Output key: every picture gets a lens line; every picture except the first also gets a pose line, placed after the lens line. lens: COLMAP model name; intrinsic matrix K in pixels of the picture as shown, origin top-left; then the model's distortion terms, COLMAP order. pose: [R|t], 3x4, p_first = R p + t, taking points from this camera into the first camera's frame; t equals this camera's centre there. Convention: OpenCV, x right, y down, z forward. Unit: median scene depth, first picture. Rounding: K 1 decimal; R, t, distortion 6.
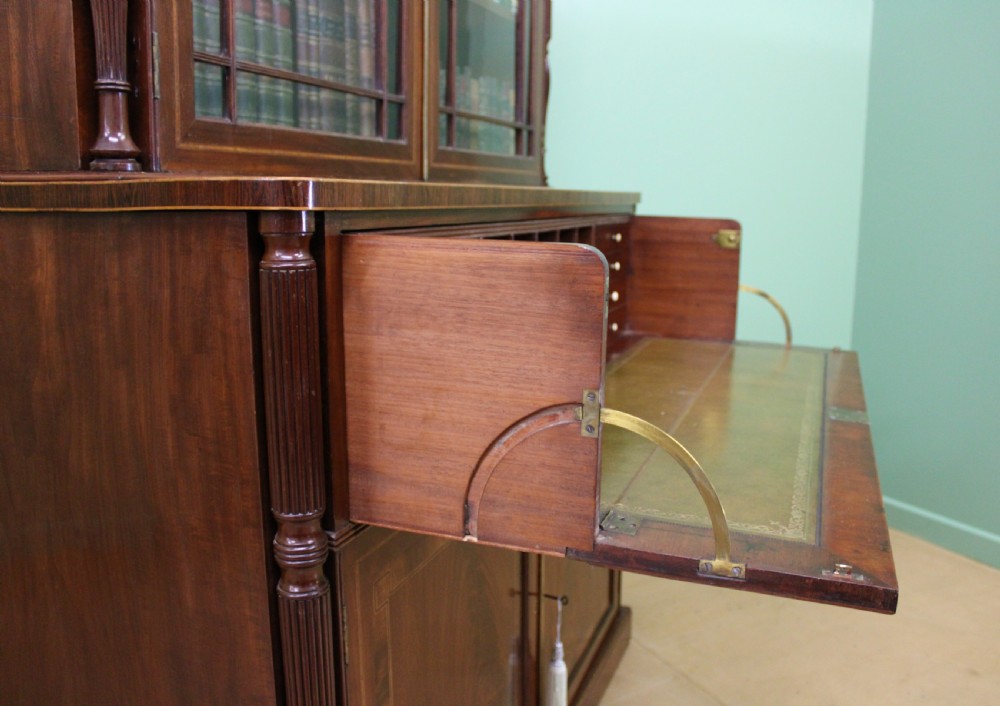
lens RADIAL K [[869.3, 0, 517.9], [0, 869.3, 349.3], [0, 0, 1]] dist [-0.147194, 0.116188]
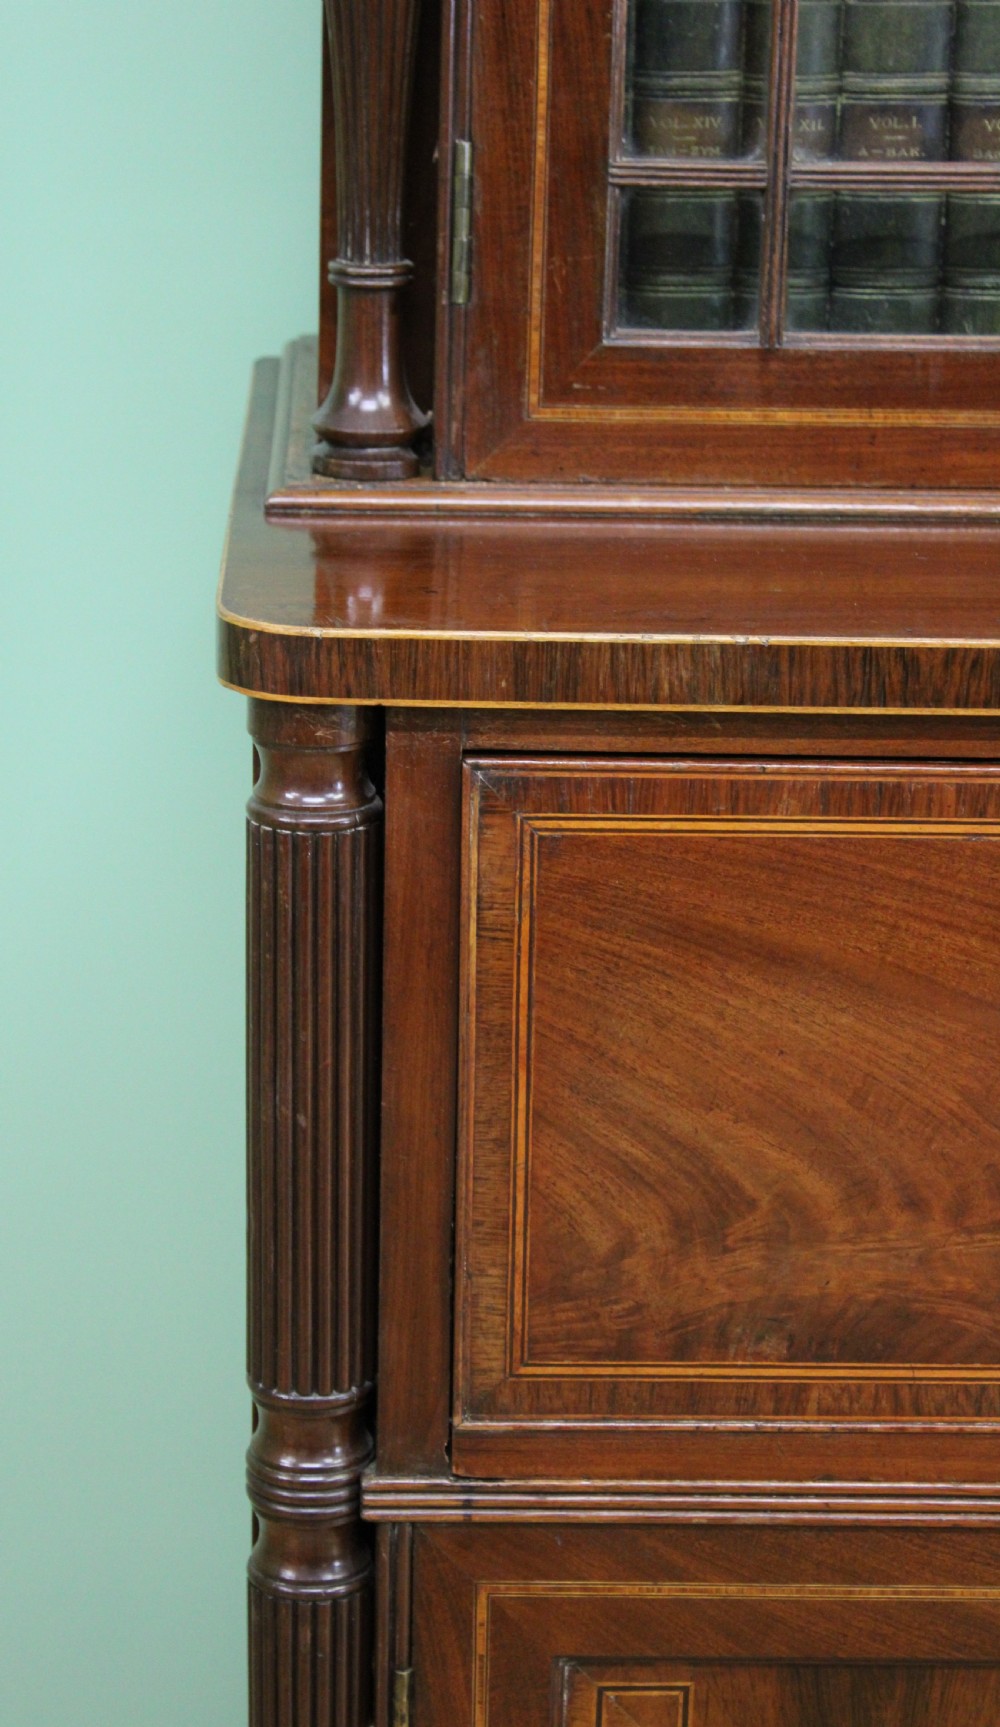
lens RADIAL K [[3899.0, 0, 497.6], [0, 3899.0, 861.2], [0, 0, 1]] dist [0.063857, 0.003706]
pose [[0.337810, 0.265401, -0.903021, 1.329652], [-0.180109, 0.959919, 0.214747, -0.445784], [0.923821, 0.090099, 0.372071, 0.348738]]
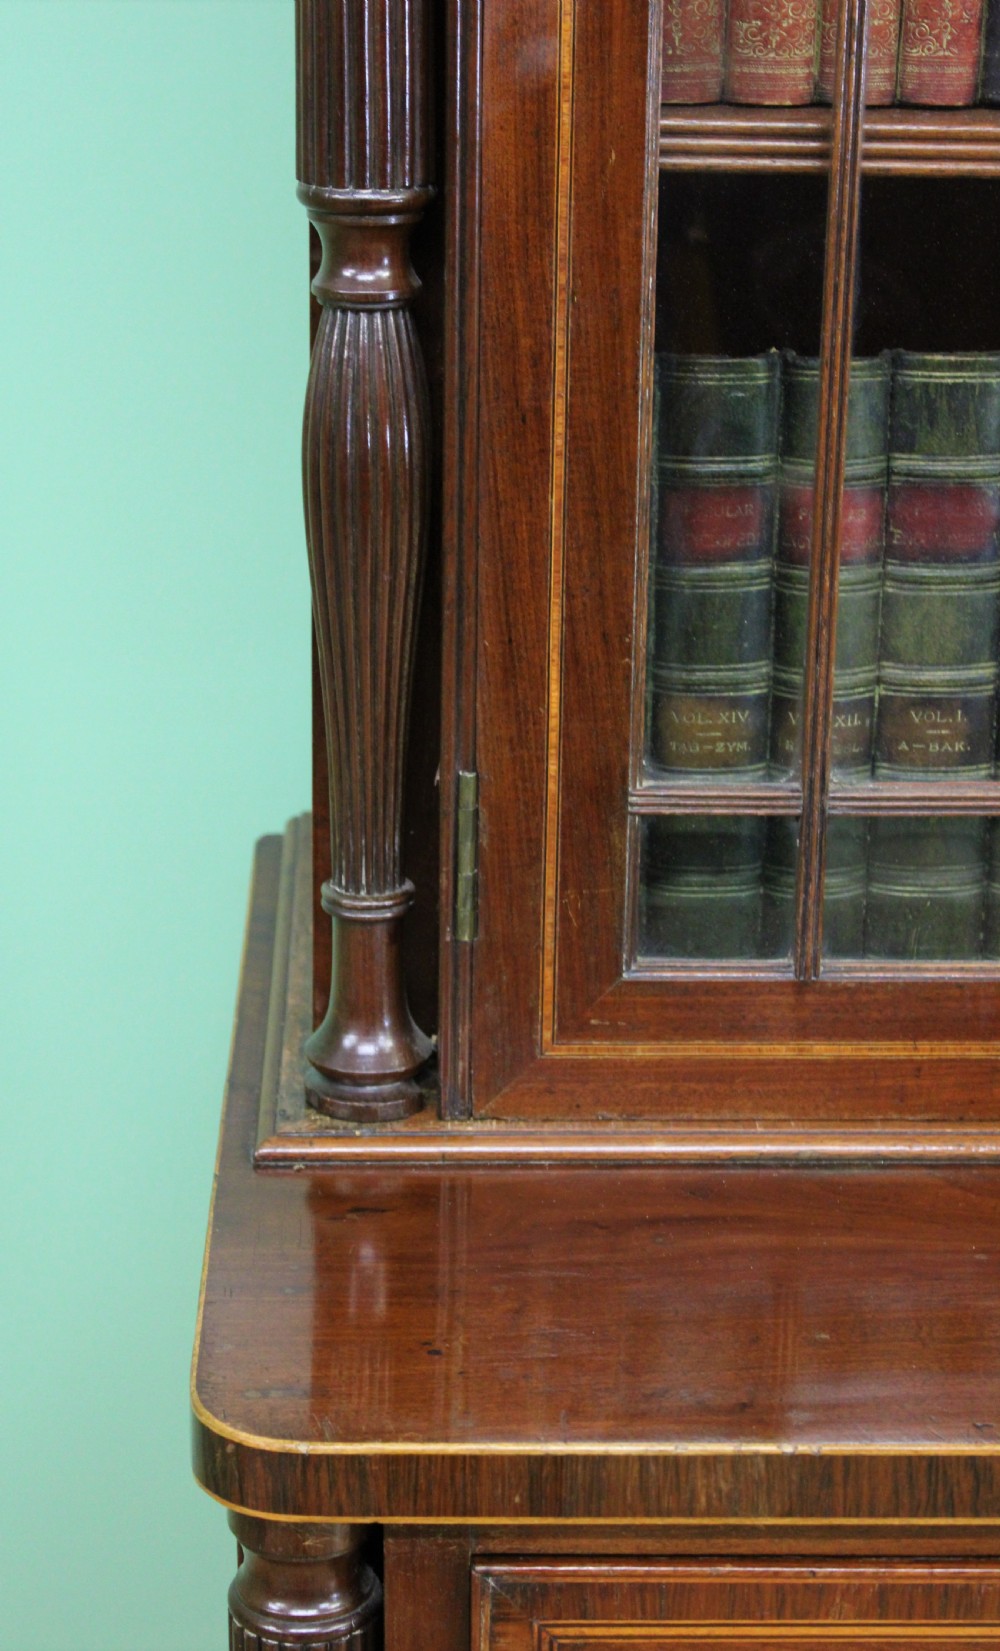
lens RADIAL K [[3222.5, 0, 501.6], [0, 3222.5, 823.0], [0, 0, 1]] dist [-0.003499, 0.215259]
pose [[0.337075, 0.293209, -0.894656, 0.814339], [-0.170409, 0.953573, 0.248314, -0.696757], [0.925927, 0.068757, 0.371391, 0.492159]]
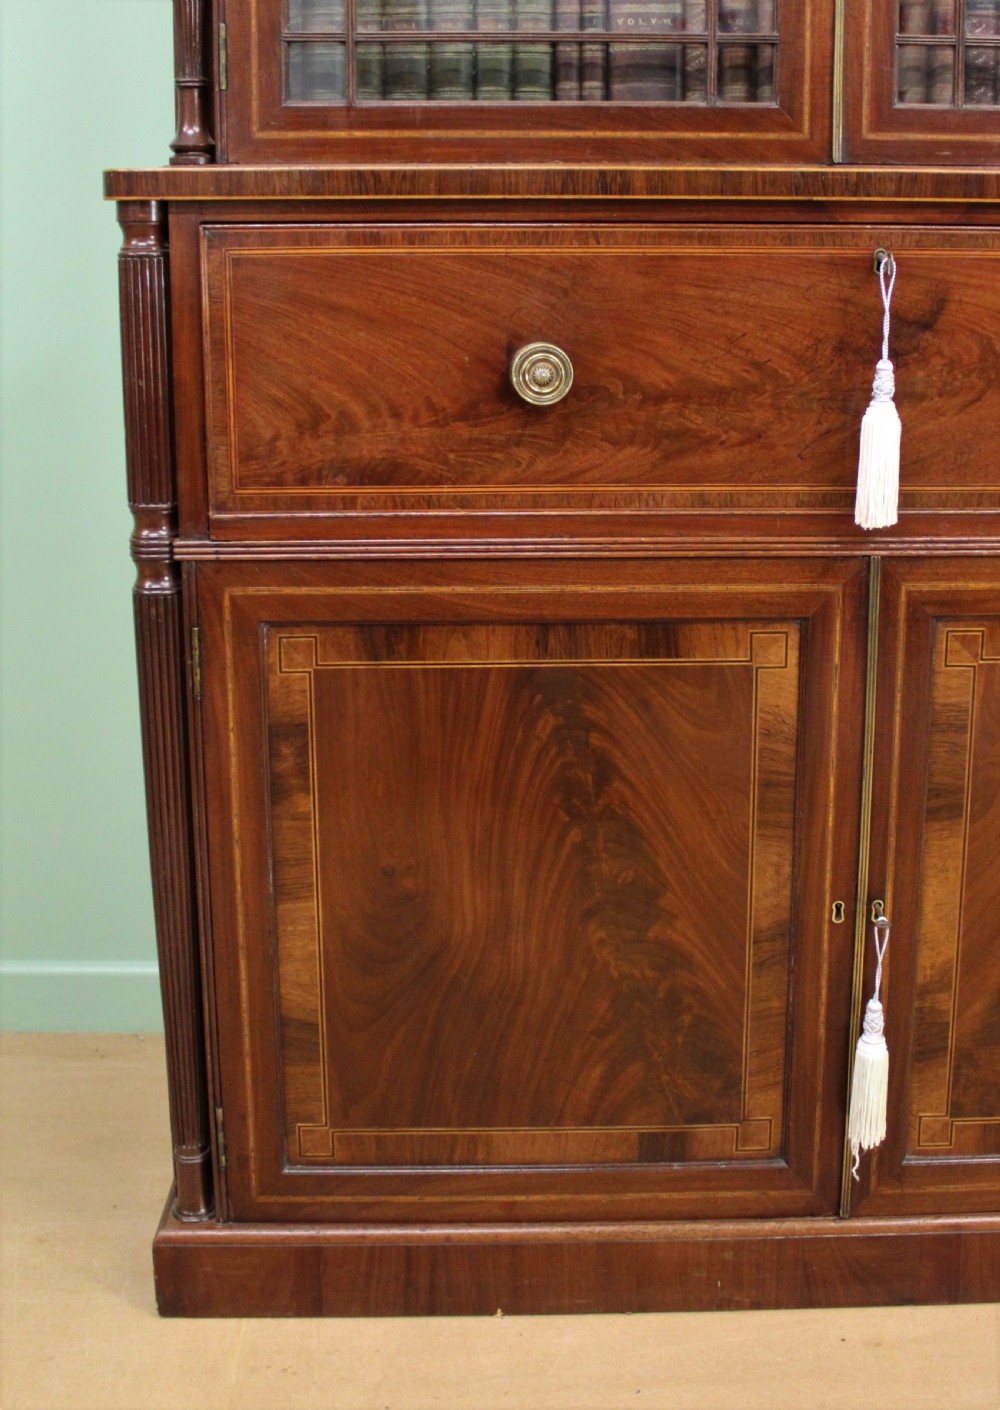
lens RADIAL K [[1755.6, 0, 521.0], [0, 1755.6, 579.4], [0, 0, 1]] dist [-0.143725, 0.058706]
pose [[0.361255, 0.176189, -0.915671, 1.660278], [-0.157752, 0.979380, 0.126211, -0.046436], [0.919026, 0.098855, 0.381600, 0.603619]]
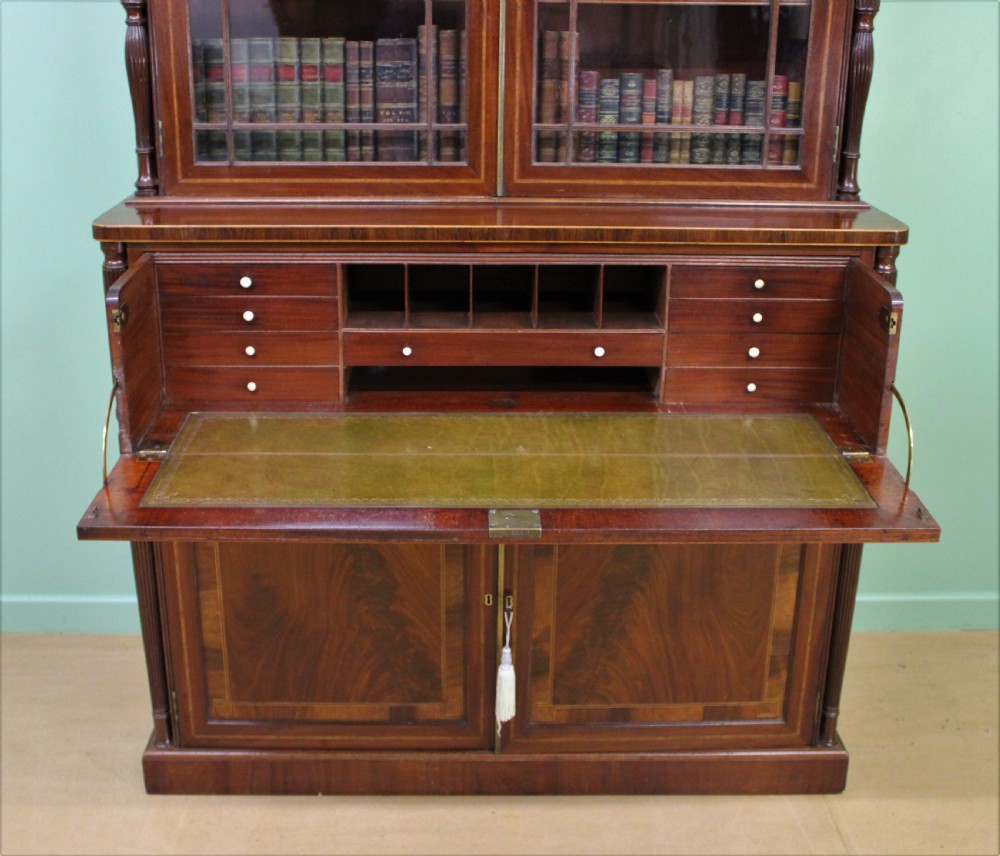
lens RADIAL K [[1279.5, 0, 479.6], [0, 1279.5, 449.8], [0, 0, 1]] dist [-0.124460, 0.039552]
pose [[0.353384, 0.327928, -0.876118, 2.387145], [-0.167981, 0.943567, 0.285418, -0.591475], [0.920273, 0.046309, 0.388528, 0.606989]]
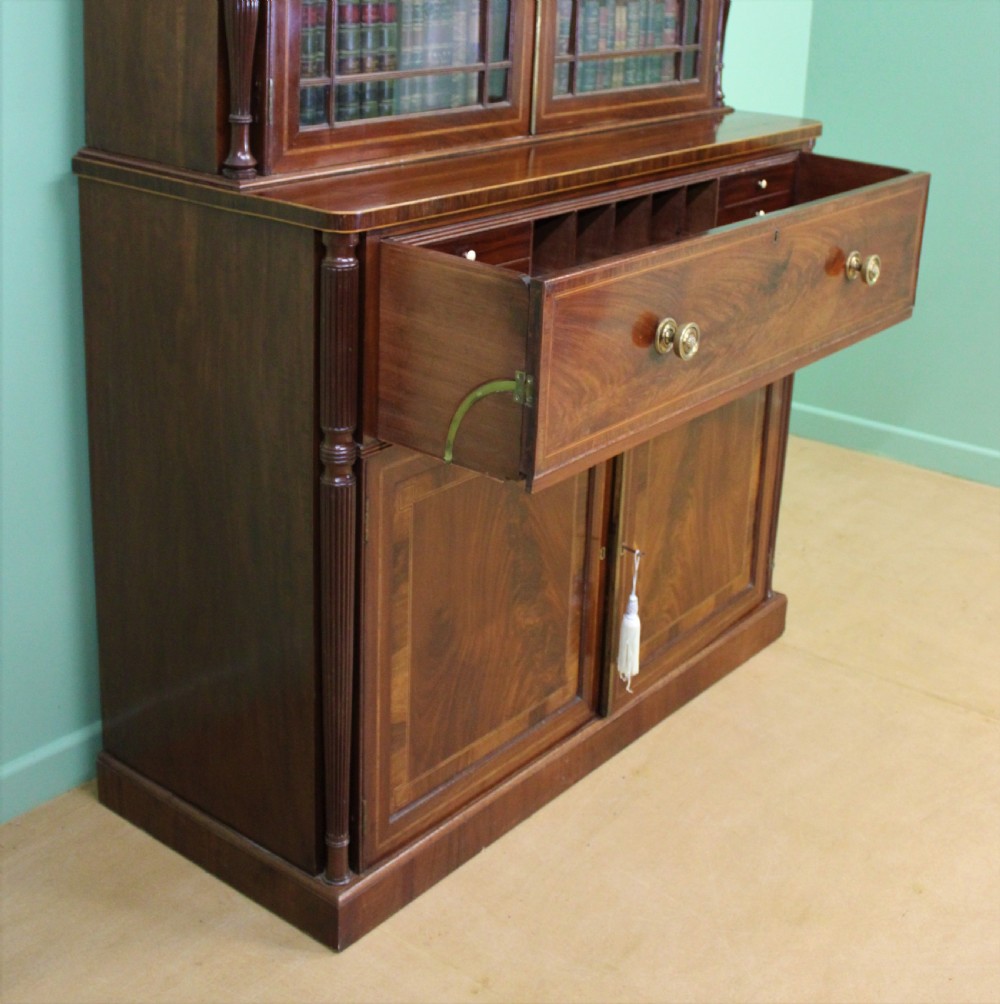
lens RADIAL K [[1501.9, 0, 499.1], [0, 1501.9, 288.5], [0, 0, 1]] dist [-0.135102, 0.048264]
pose [[0.947966, 0.106610, -0.299992, 0.705970], [-0.085839, 0.992960, 0.081623, -0.263047], [0.306582, -0.051624, 0.950443, -1.258865]]
